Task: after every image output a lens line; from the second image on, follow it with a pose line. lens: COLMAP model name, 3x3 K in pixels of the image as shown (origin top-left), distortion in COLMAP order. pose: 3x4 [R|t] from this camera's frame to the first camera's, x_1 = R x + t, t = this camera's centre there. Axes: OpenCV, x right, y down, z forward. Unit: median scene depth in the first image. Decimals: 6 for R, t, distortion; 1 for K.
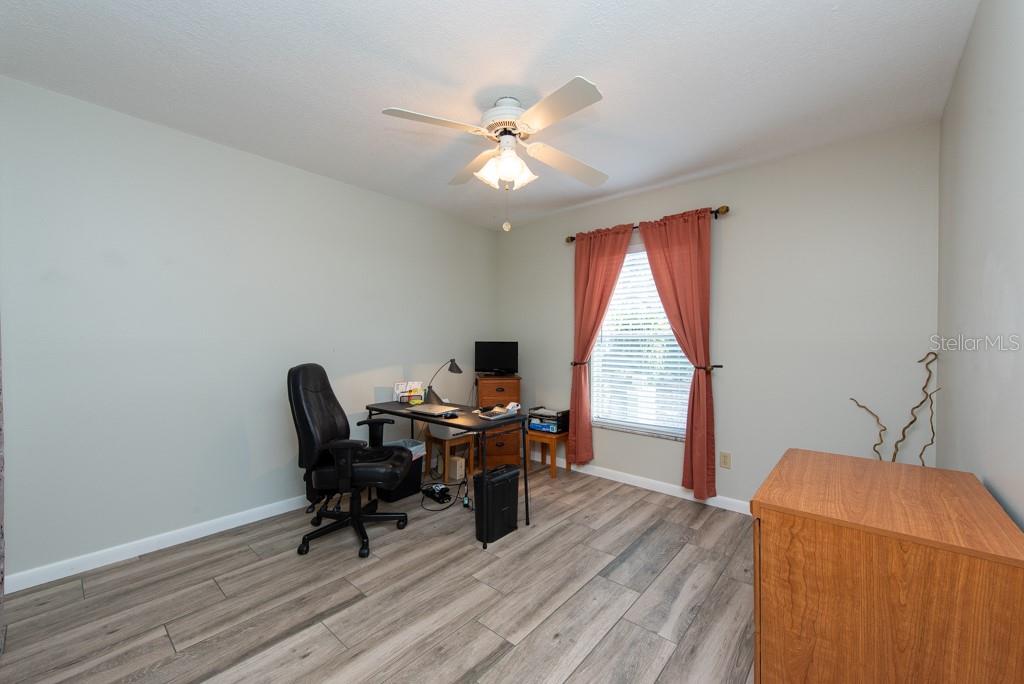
lens RADIAL K [[401.0, 0, 509.2], [0, 401.0, 340.7], [0, 0, 1]] dist [0.013160, -0.003064]
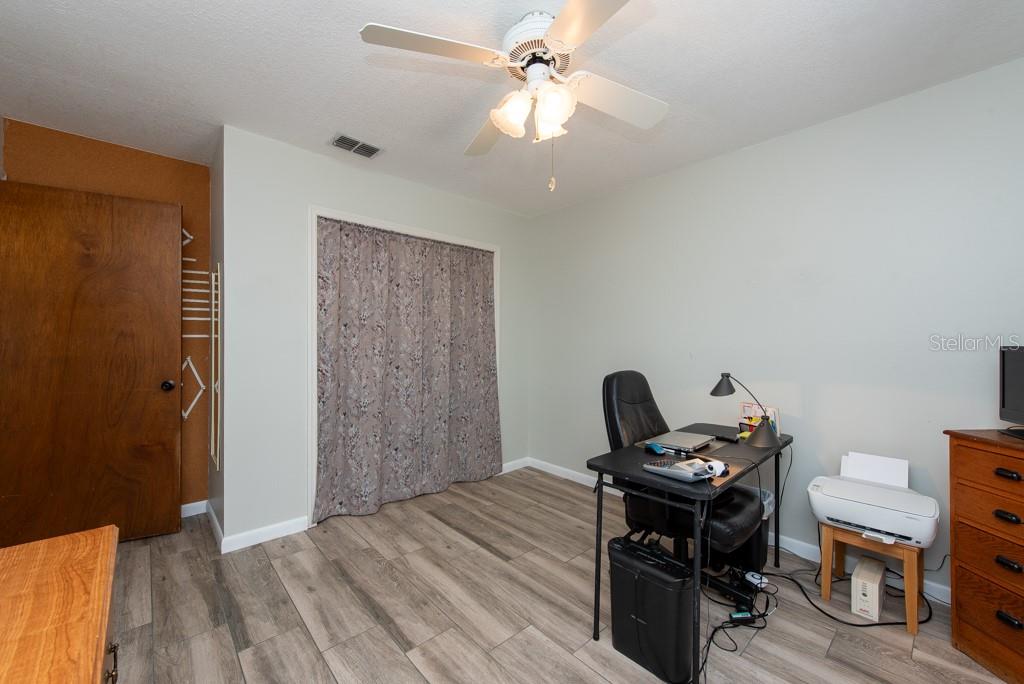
lens RADIAL K [[401.0, 0, 516.0], [0, 401.0, 339.3], [0, 0, 1]] dist [0.013160, -0.003064]
pose [[-0.104668, -0.012705, -0.994426, 0.855140], [-0.008388, 0.999894, -0.011892, 0.003464], [0.994472, 0.007097, -0.104763, 1.202867]]
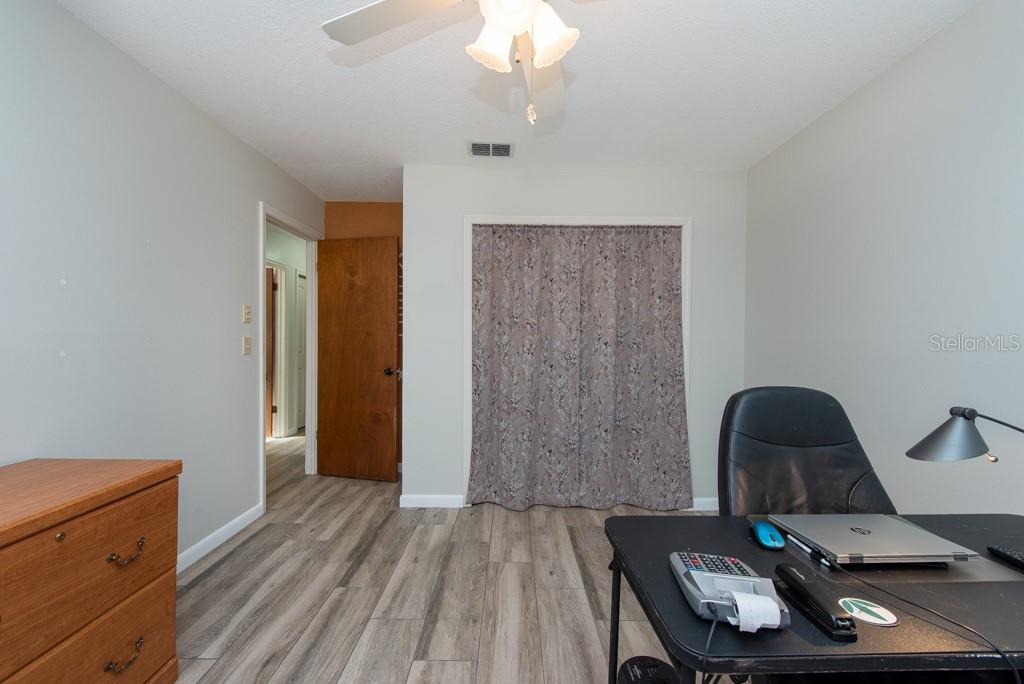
lens RADIAL K [[401.0, 0, 513.6], [0, 401.0, 340.5], [0, 0, 1]] dist [0.013160, -0.003064]
pose [[-0.746069, -0.012567, -0.665750, 0.419827], [-0.013174, 0.999905, -0.004111, 0.011072], [0.665738, 0.005703, -0.746164, 1.631536]]
